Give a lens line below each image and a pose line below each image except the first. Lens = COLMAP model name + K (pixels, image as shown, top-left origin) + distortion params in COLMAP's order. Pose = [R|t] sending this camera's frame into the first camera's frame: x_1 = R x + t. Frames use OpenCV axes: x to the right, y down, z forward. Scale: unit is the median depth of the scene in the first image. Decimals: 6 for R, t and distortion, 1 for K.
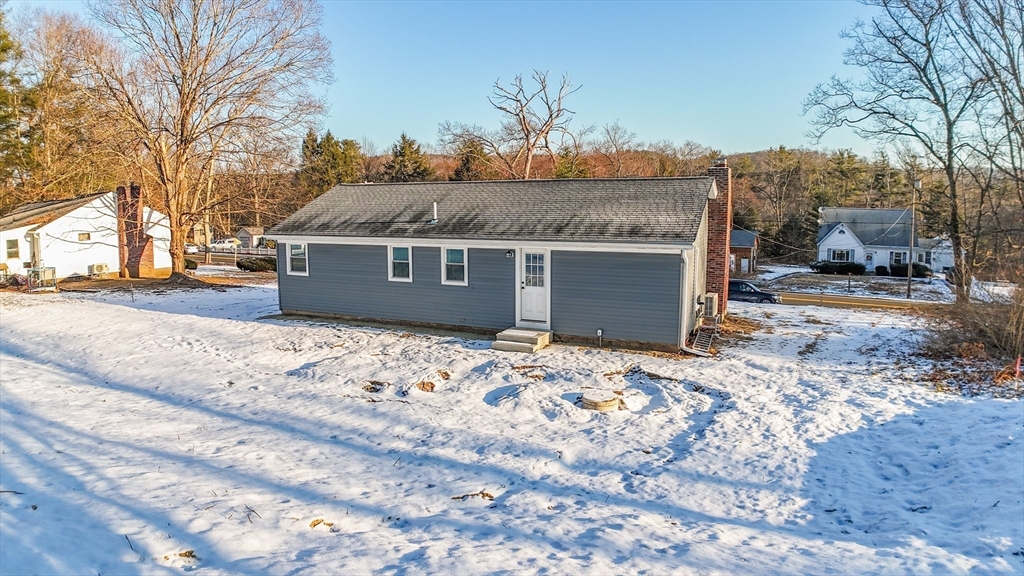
lens RADIAL K [[621.8, 0, 512.0], [0, 621.8, 288.0], [0, 0, 1]] dist [-0.173089, 0.013443]
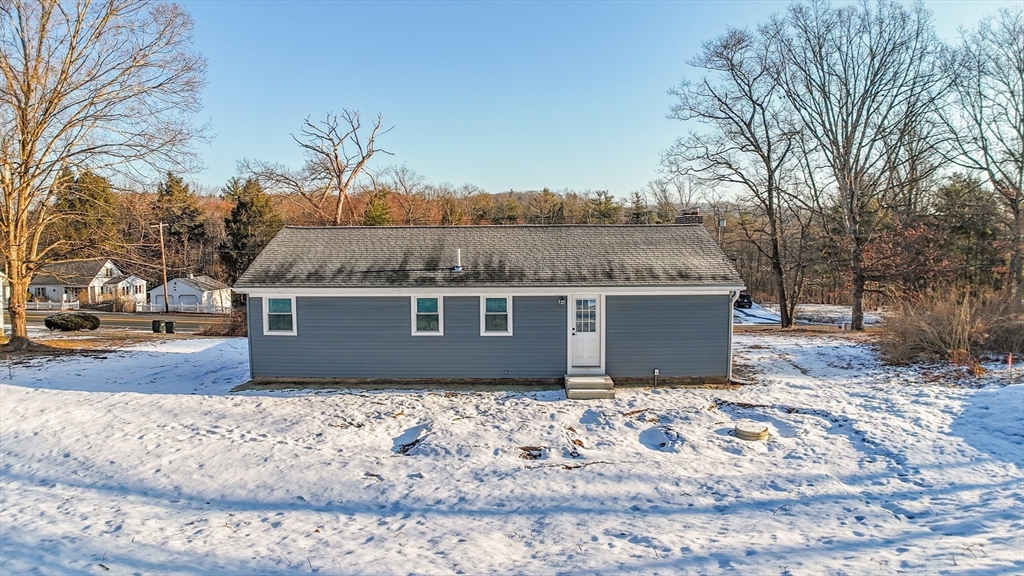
lens RADIAL K [[621.8, 0, 512.0], [0, 621.8, 288.0], [0, 0, 1]] dist [-0.173089, 0.013443]
pose [[0.913493, -0.030298, 0.405726, -0.453239], [0.056541, 0.997000, -0.052851, -0.026199], [-0.402907, 0.071219, 0.912466, 0.123612]]
